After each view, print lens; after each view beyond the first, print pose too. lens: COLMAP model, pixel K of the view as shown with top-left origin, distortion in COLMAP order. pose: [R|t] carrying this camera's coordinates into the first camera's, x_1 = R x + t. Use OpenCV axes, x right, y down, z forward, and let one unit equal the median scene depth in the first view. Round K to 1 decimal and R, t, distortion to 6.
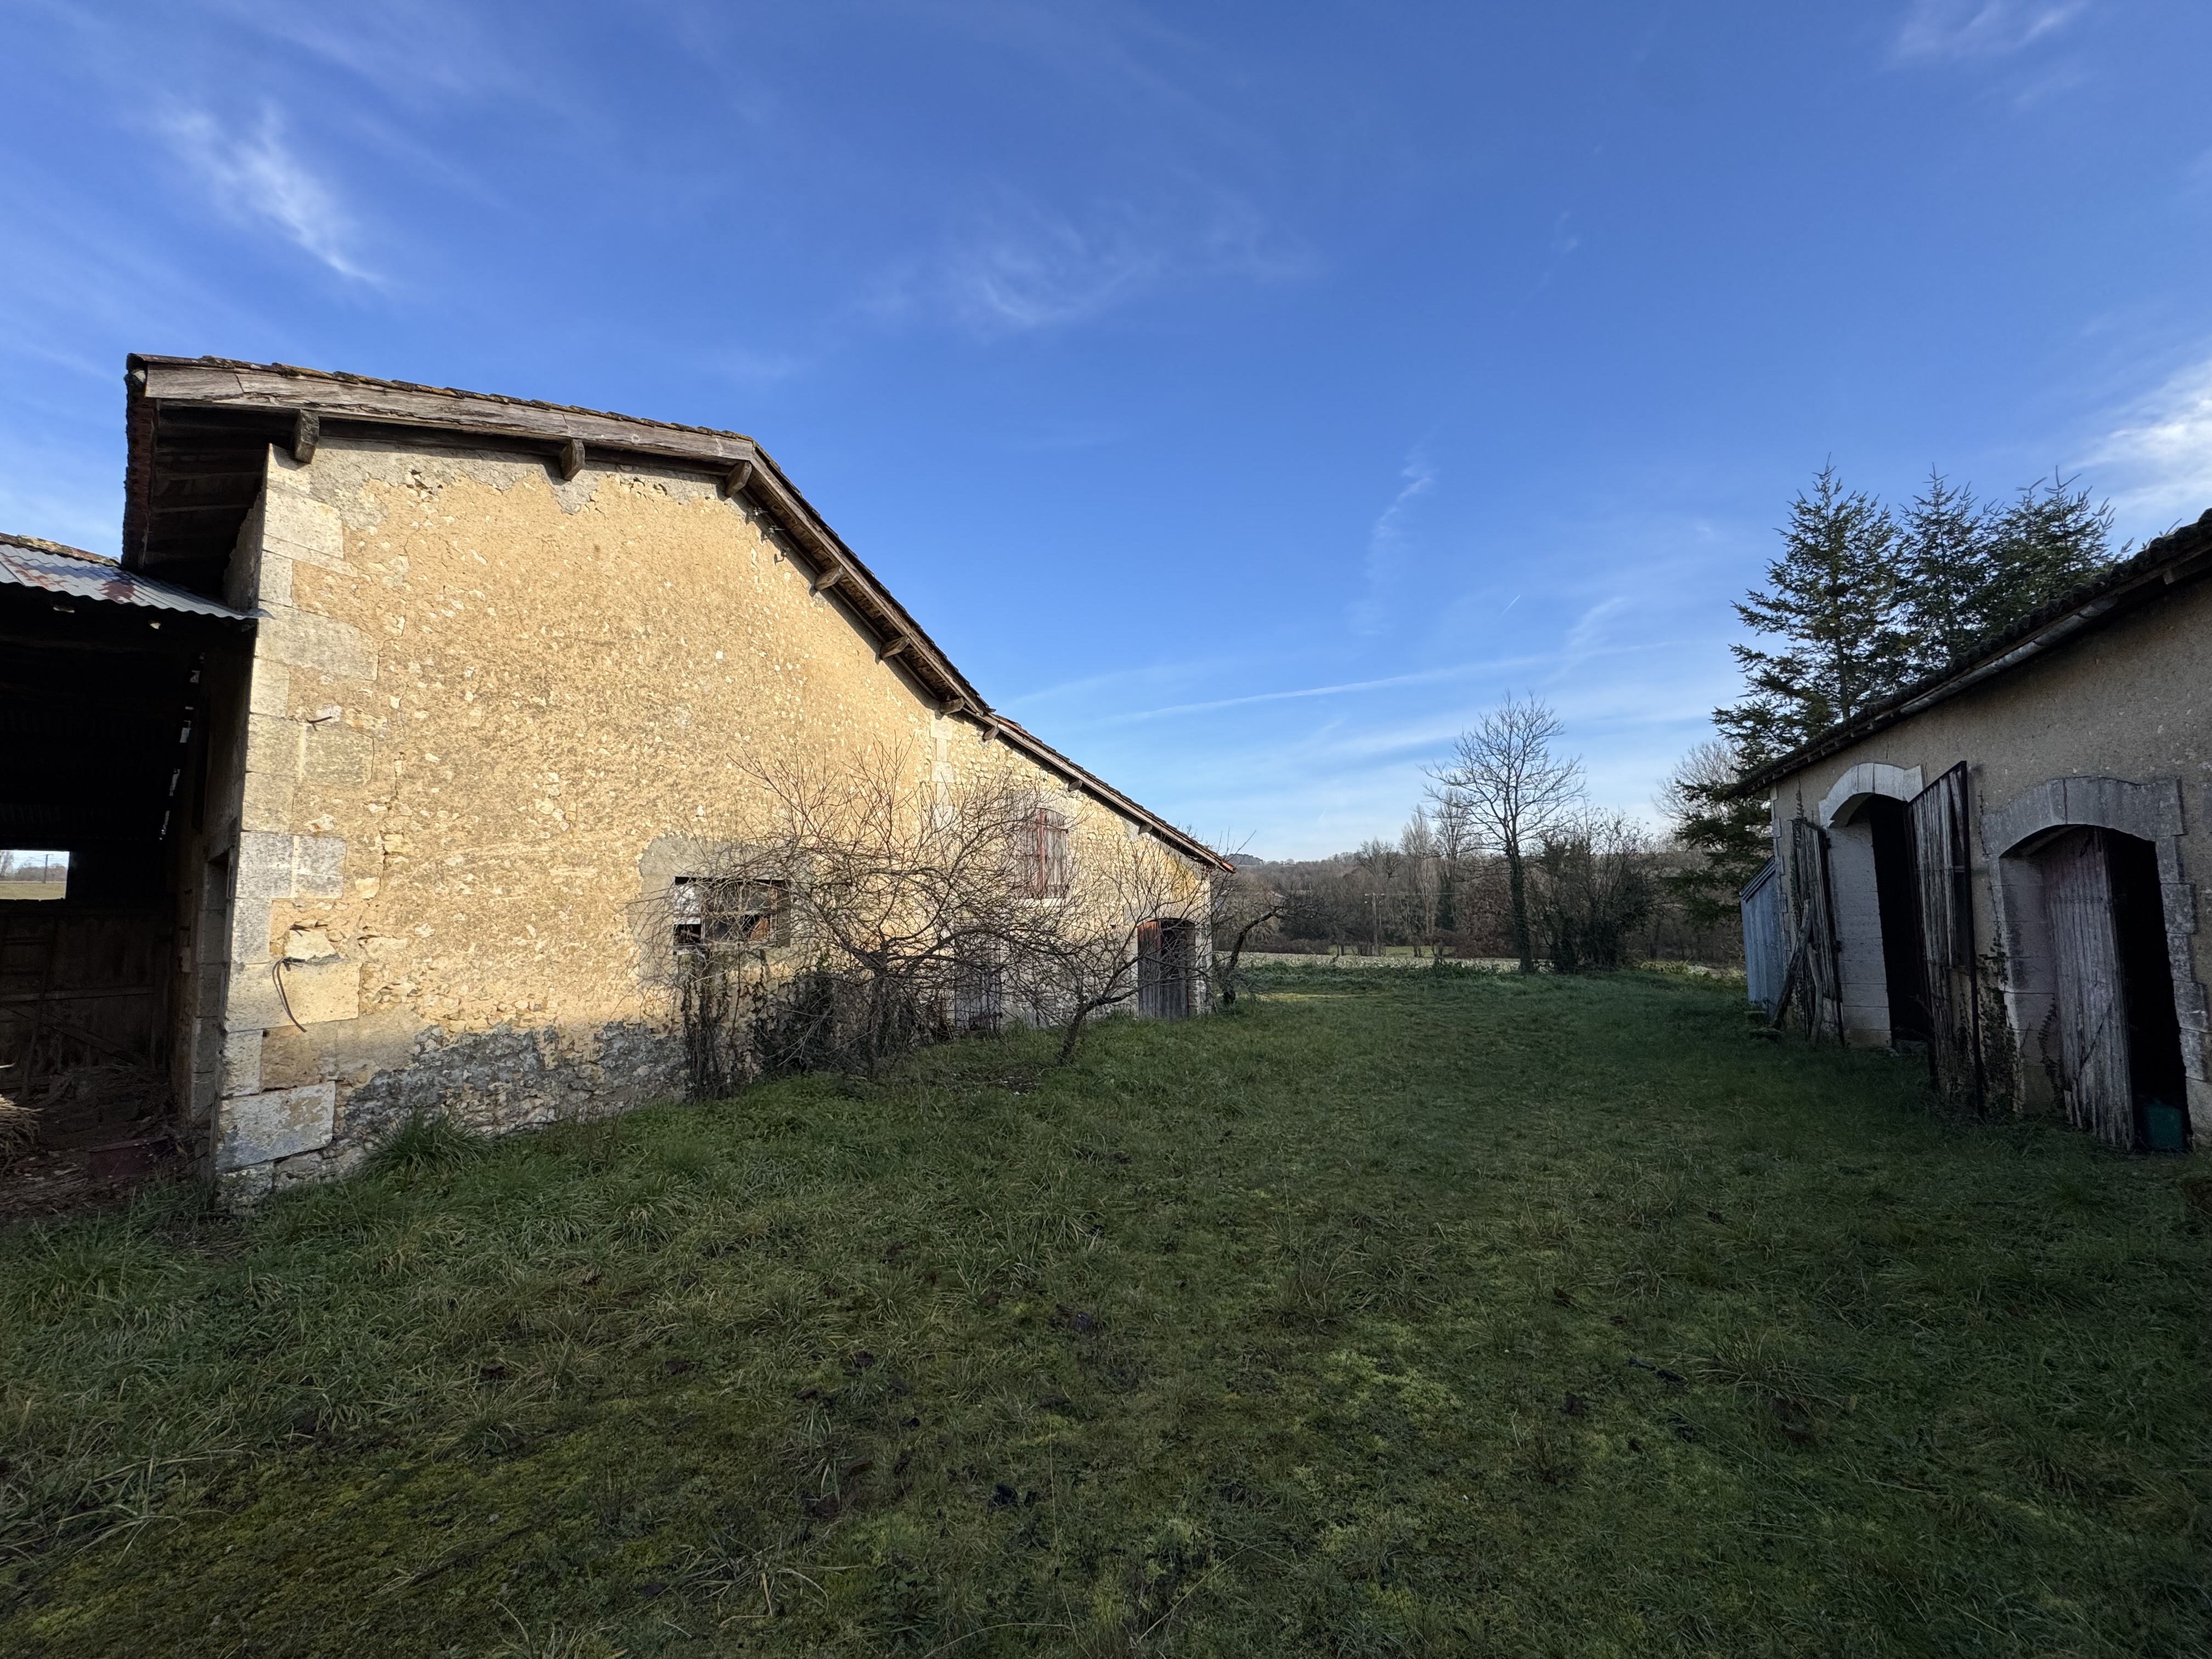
lens RADIAL K [[882.4, 0, 1097.5], [0, 882.4, 835.4], [0, 0, 1]] dist [0.000143, 0.000153]
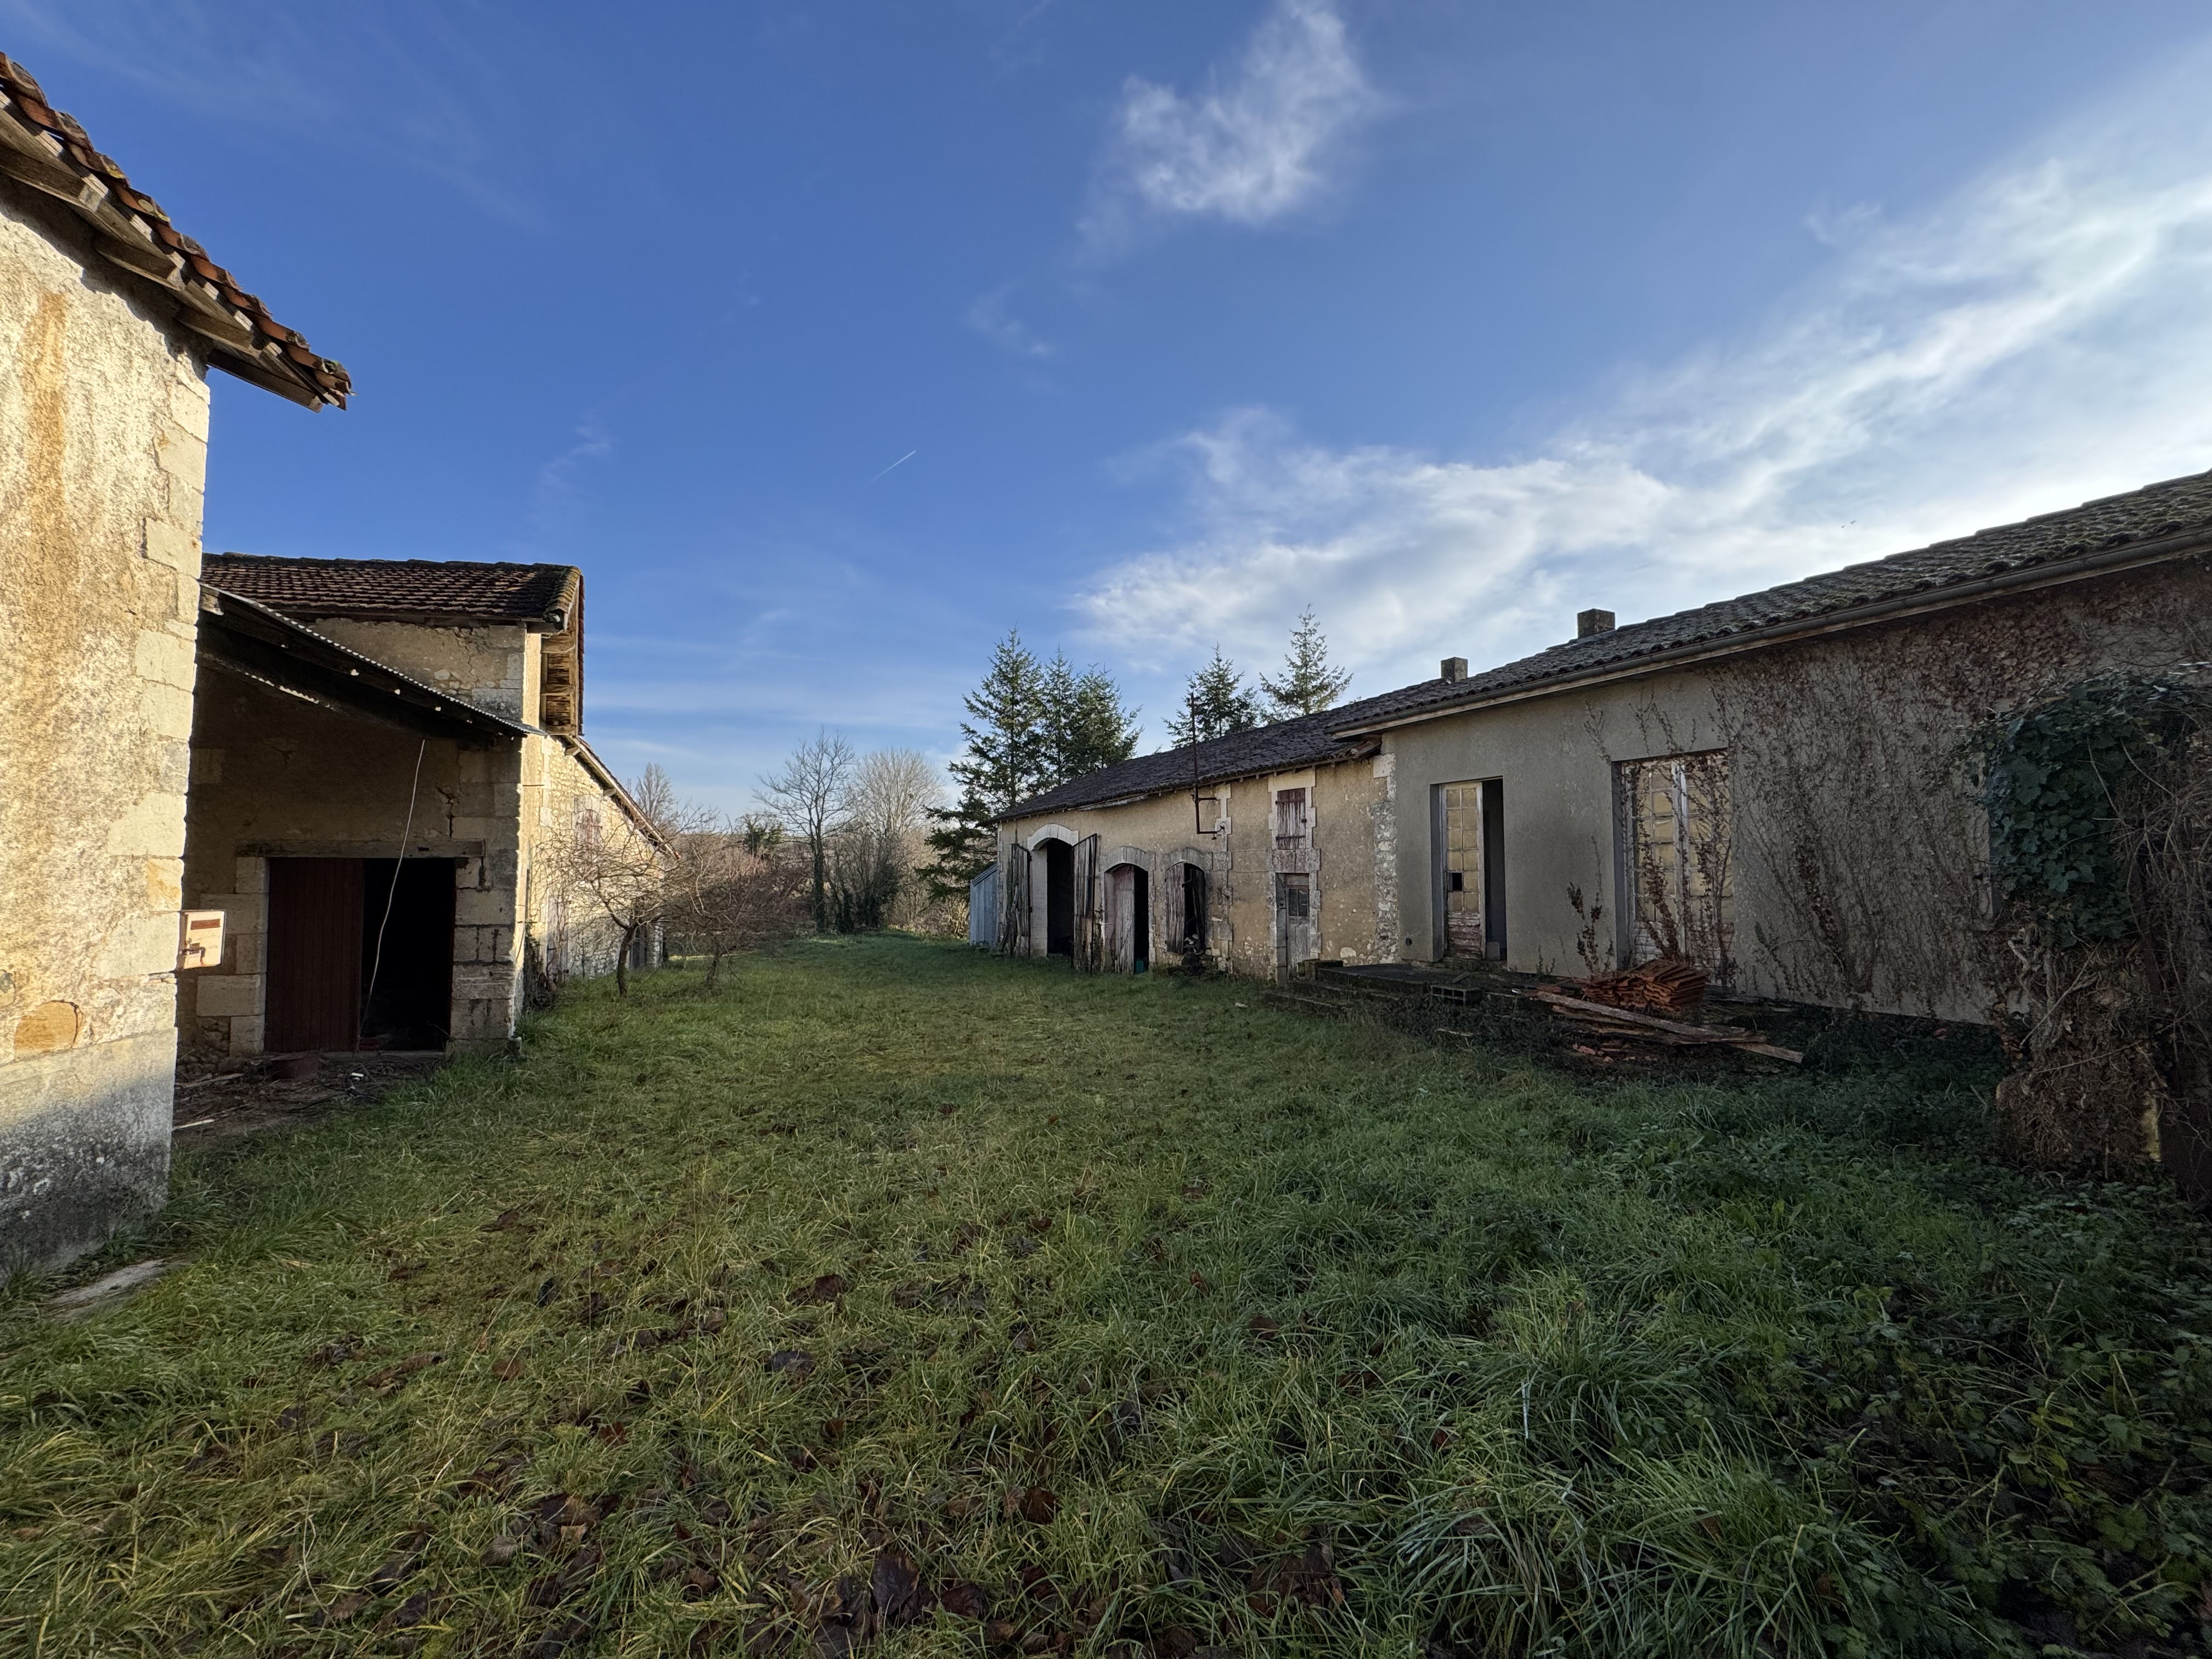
lens RADIAL K [[882.4, 0, 1097.5], [0, 882.4, 835.4], [0, 0, 1]] dist [0.000143, 0.000153]
pose [[0.641095, 0.050805, 0.765778, -0.515614], [-0.071283, 0.997435, -0.006498, -0.034494], [-0.764144, -0.050421, 0.643072, -0.338064]]
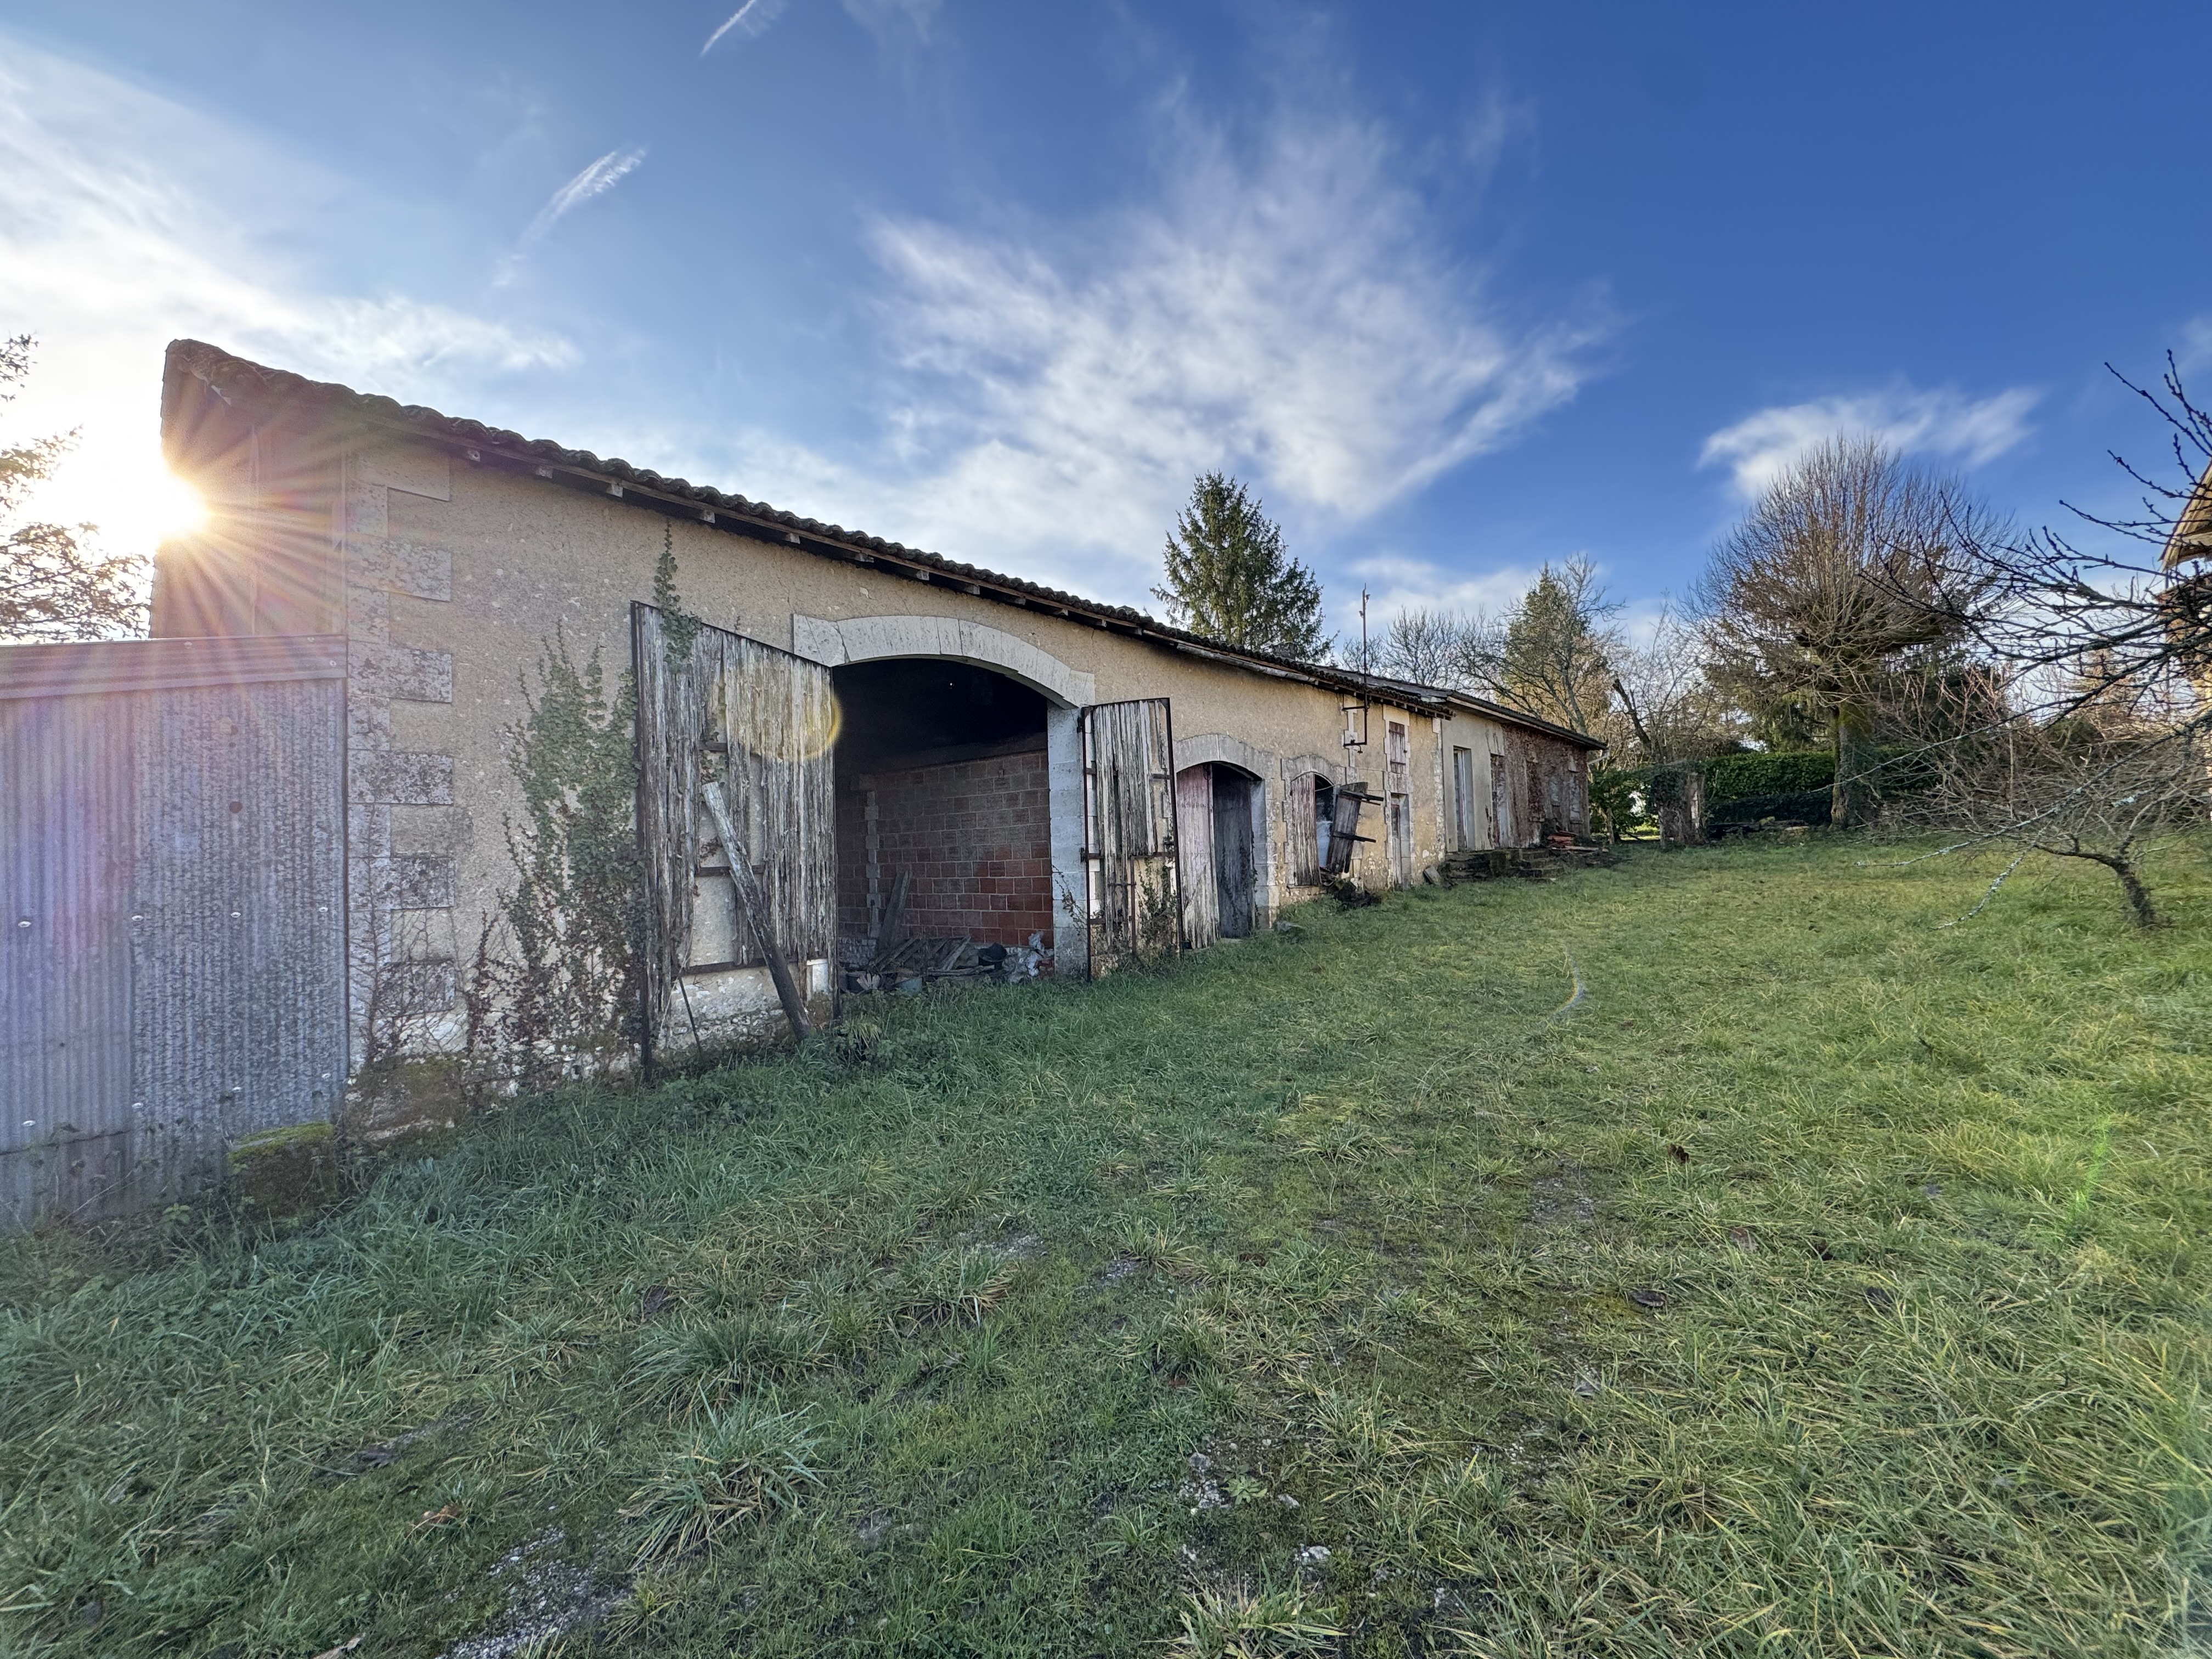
lens RADIAL K [[893.5, 0, 1105.3], [0, 893.5, 837.8], [0, 0, 1]] dist [0.008440, 0.000131]
pose [[-0.962594, 0.042955, 0.267521, 0.413871], [0.016703, 0.994883, -0.099644, 0.145624], [-0.270432, -0.091448, -0.958386, 1.290787]]
